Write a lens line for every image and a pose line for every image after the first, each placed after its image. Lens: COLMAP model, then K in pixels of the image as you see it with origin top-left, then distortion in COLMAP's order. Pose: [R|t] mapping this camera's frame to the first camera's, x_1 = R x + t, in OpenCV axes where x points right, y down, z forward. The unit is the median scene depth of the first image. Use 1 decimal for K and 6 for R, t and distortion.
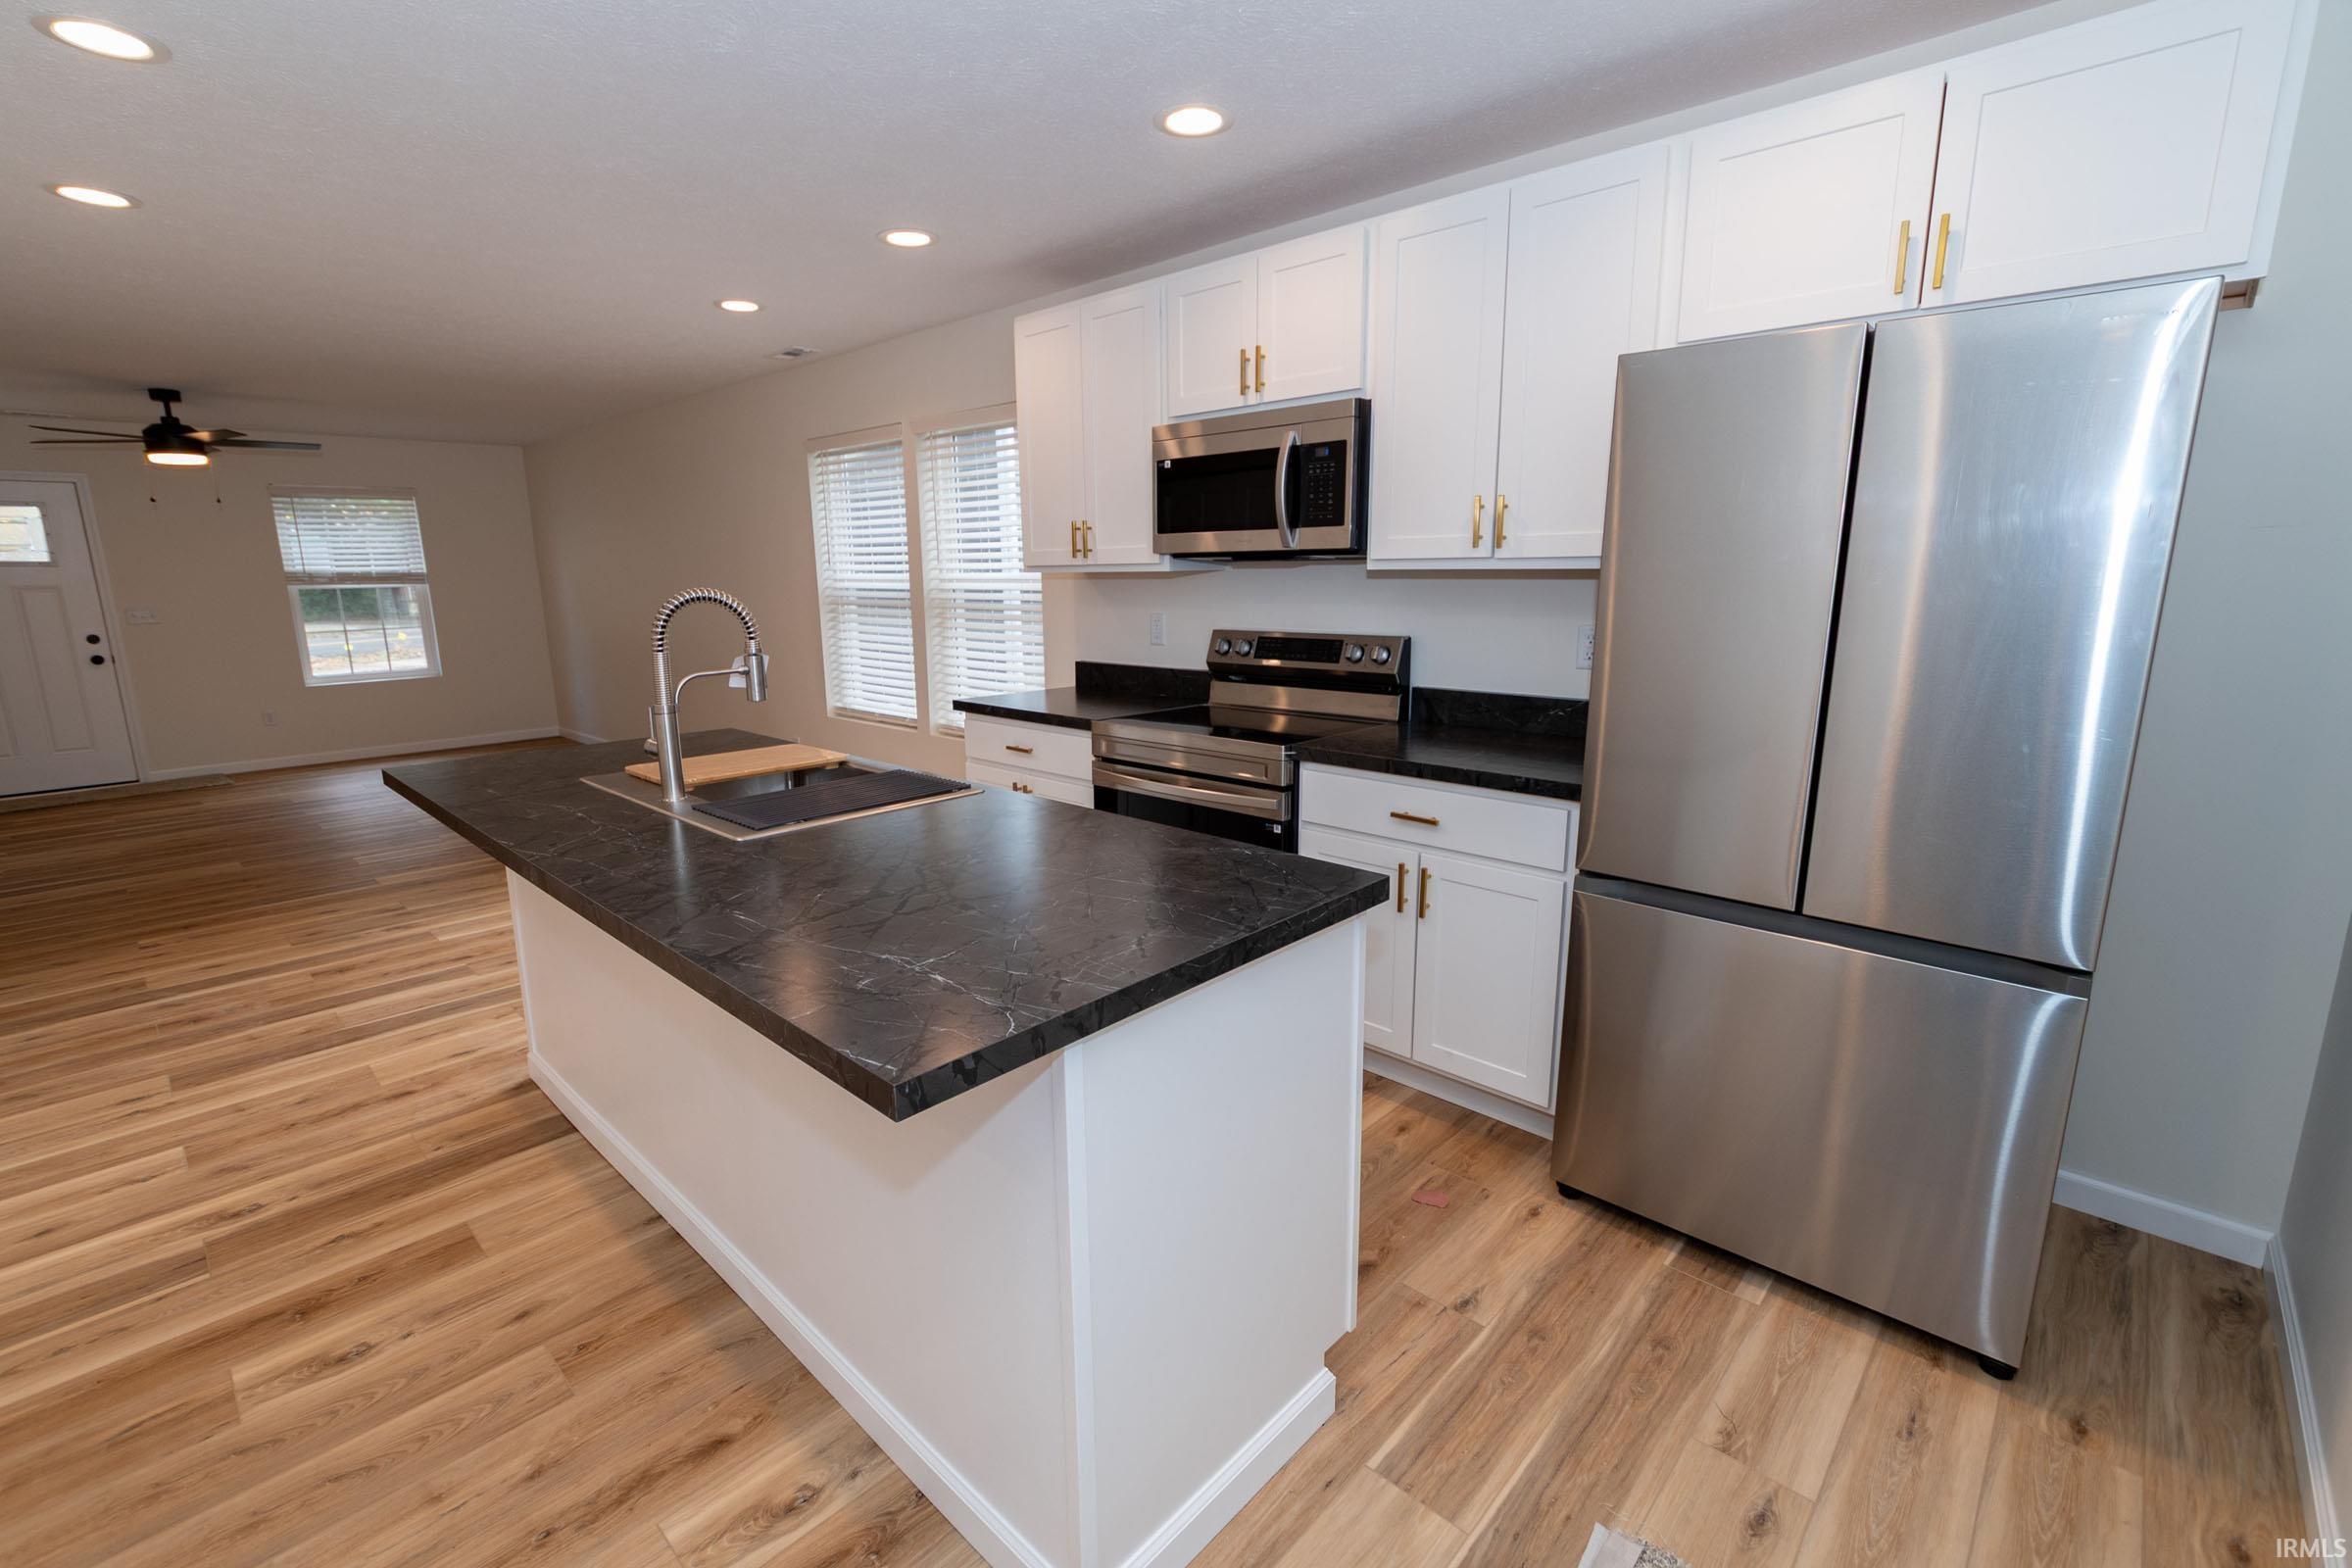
lens RADIAL K [[1029.6, 0, 1152.9], [0, 1029.6, 775.1], [0, 0, 1]] dist [0.001653, -0.000921]
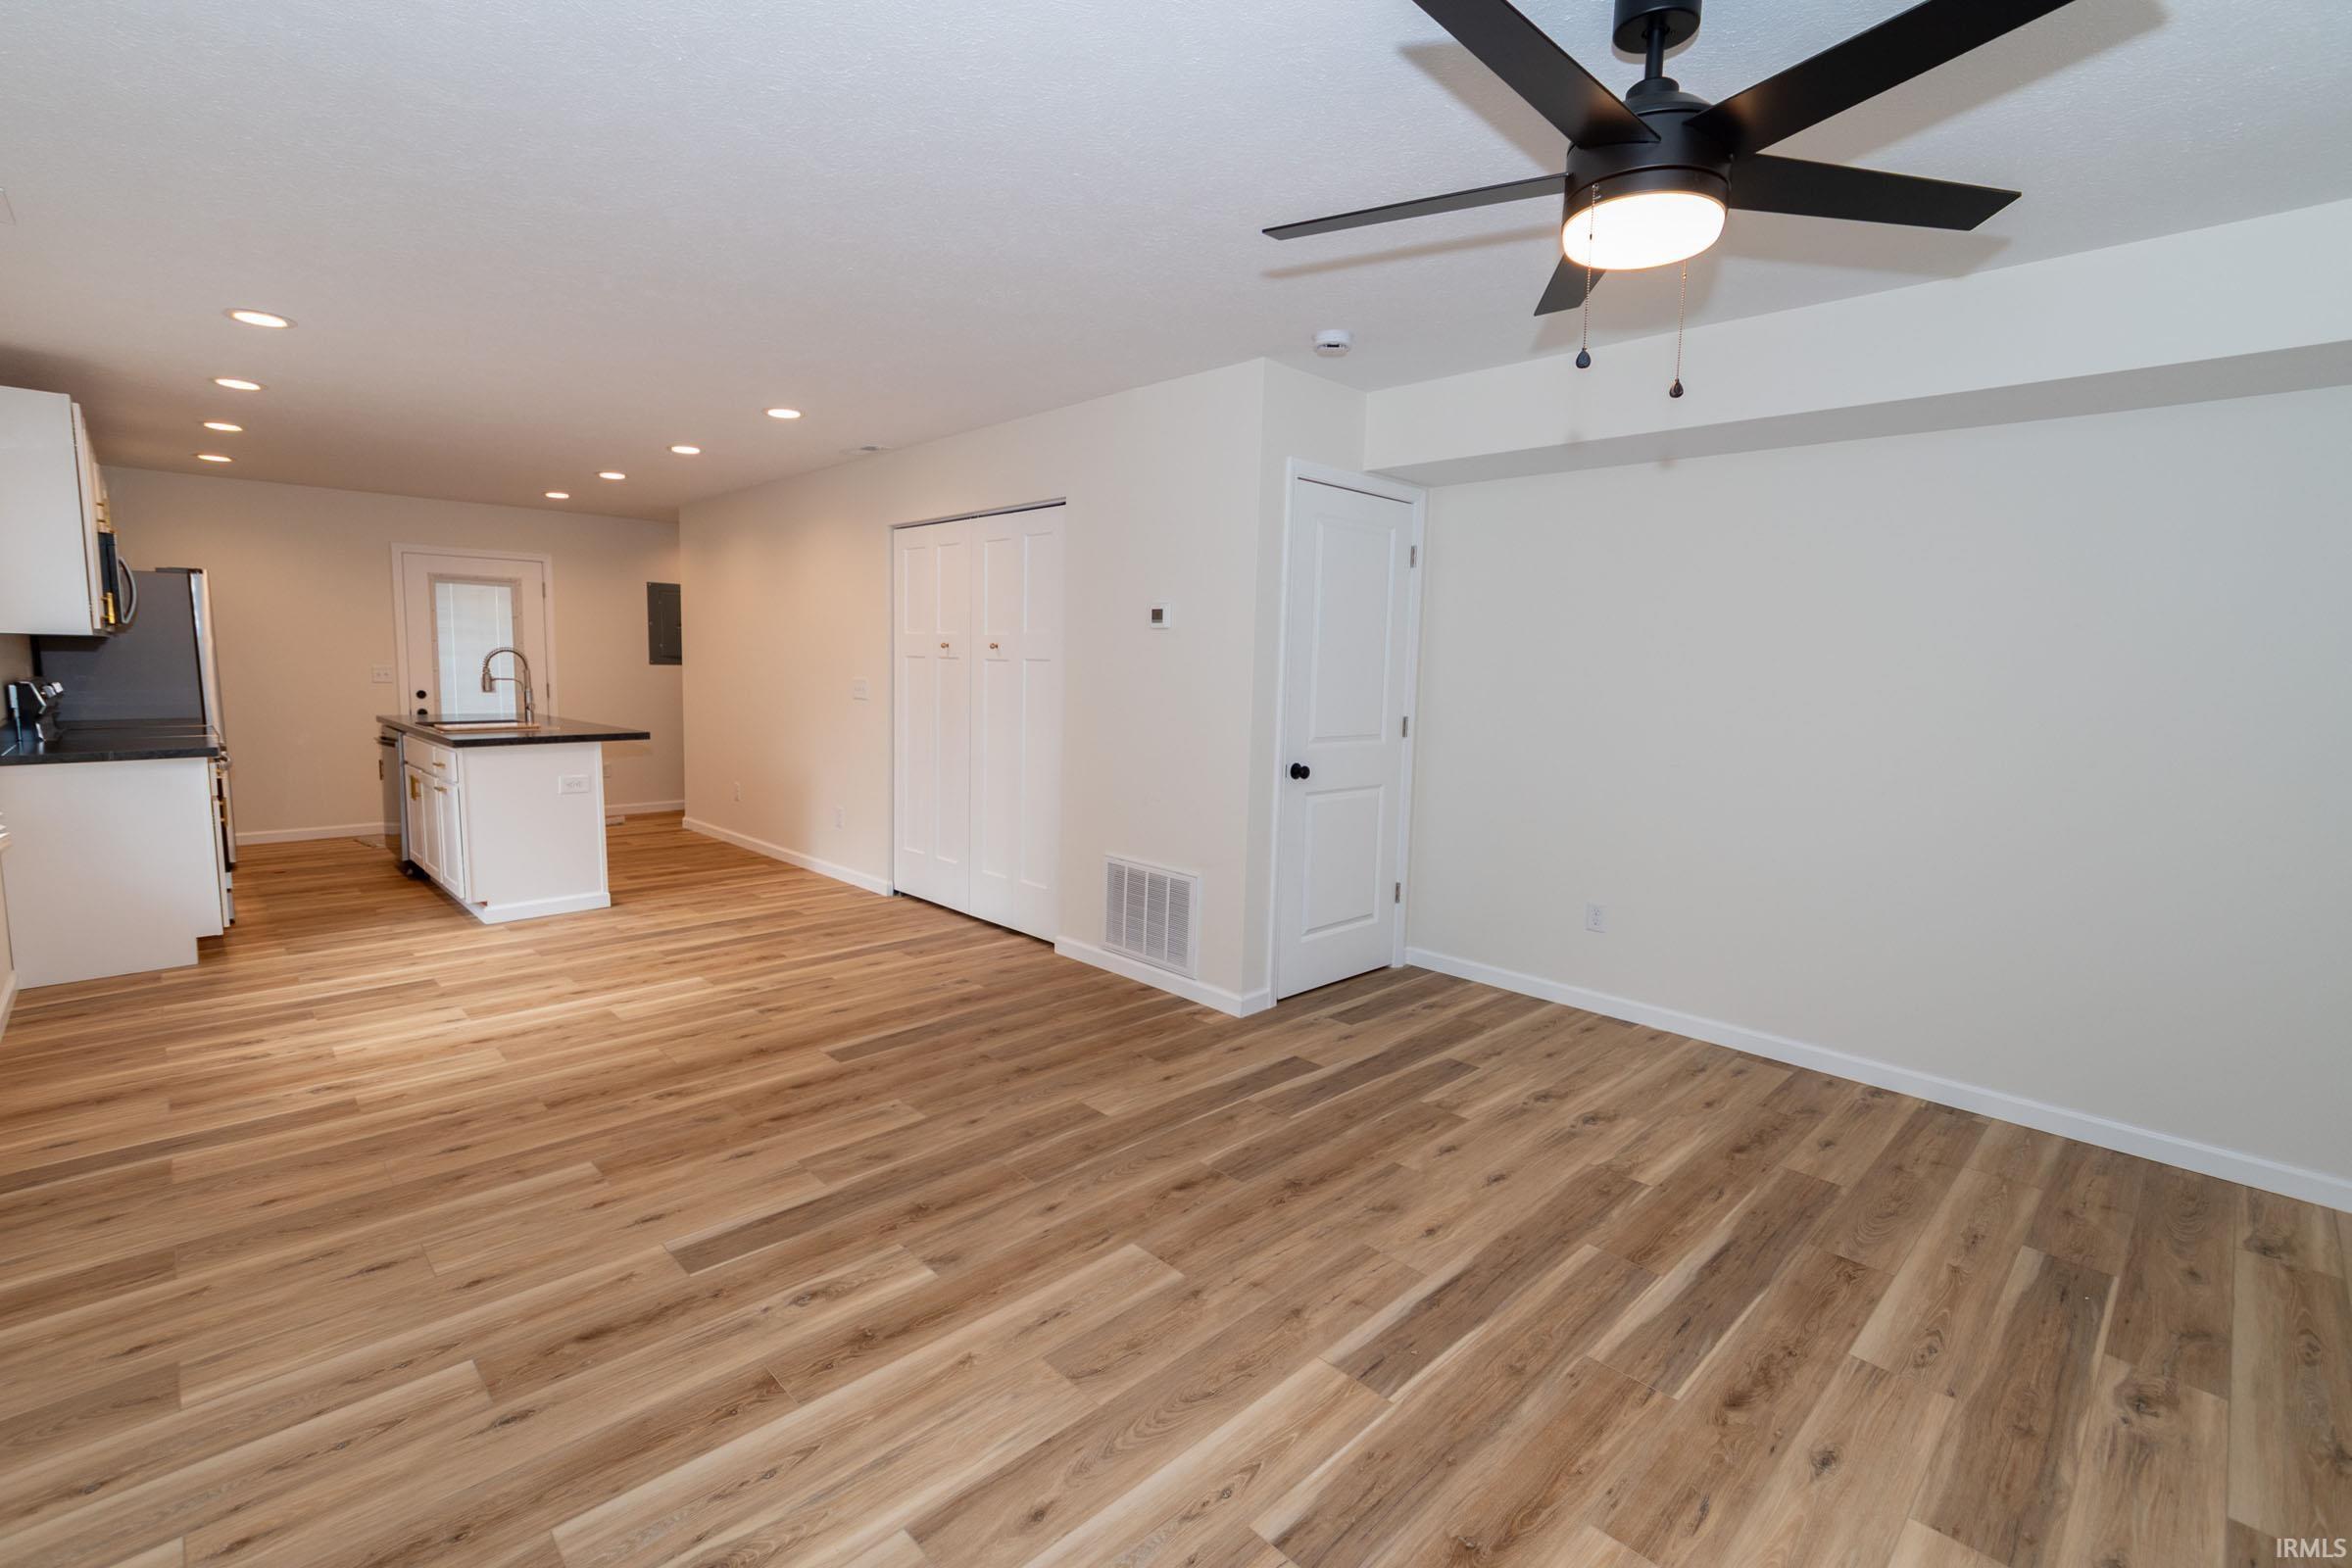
lens RADIAL K [[1047.3, 0, 1152.4], [0, 1047.3, 768.7], [0, 0, 1]] dist [0.002534, -0.000524]
pose [[-0.999029, -0.009519, 0.043025, -1.480175], [0.003828, 0.953951, 0.299938, -0.455683], [-0.043899, 0.299811, -0.952988, 2.393804]]
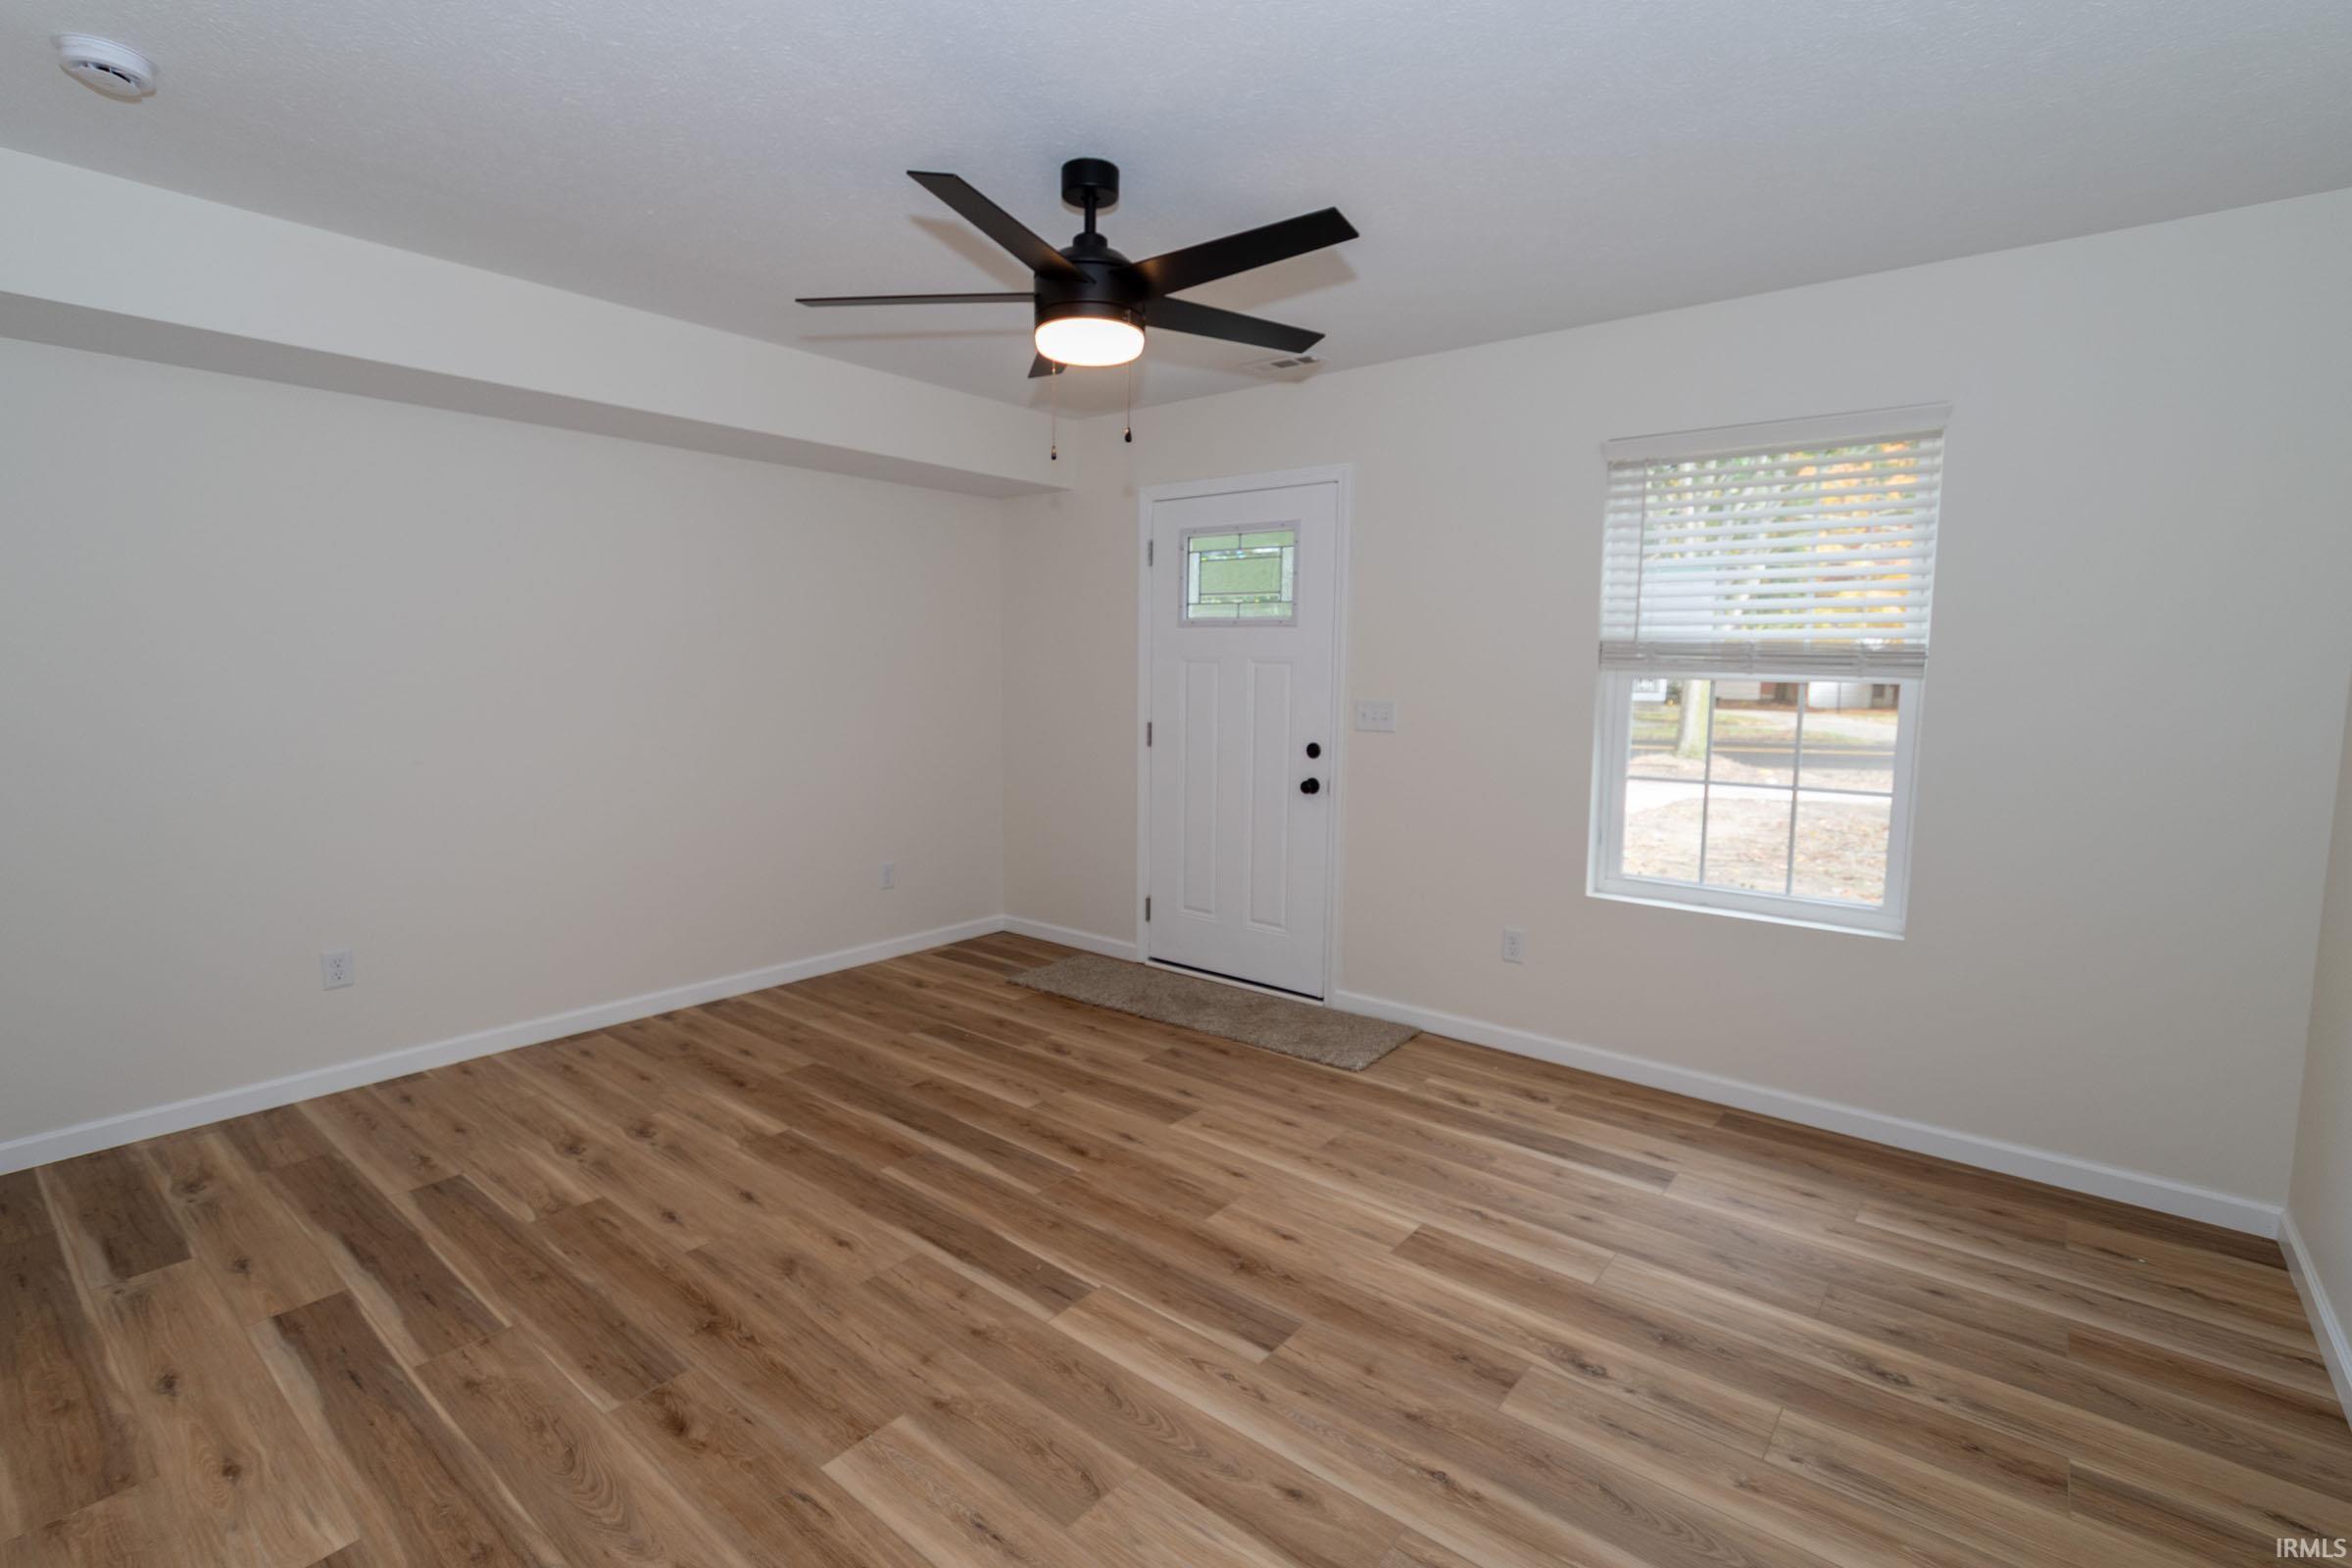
lens RADIAL K [[1085.4, 0, 1153.7], [0, 1085.4, 779.1], [0, 0, 1]] dist [0.000460, -0.000117]
pose [[0.072116, 0.128047, -0.989143, -0.916792], [-0.211031, 0.971231, 0.110343, -0.350128], [0.974815, 0.200783, 0.097063, 1.824171]]
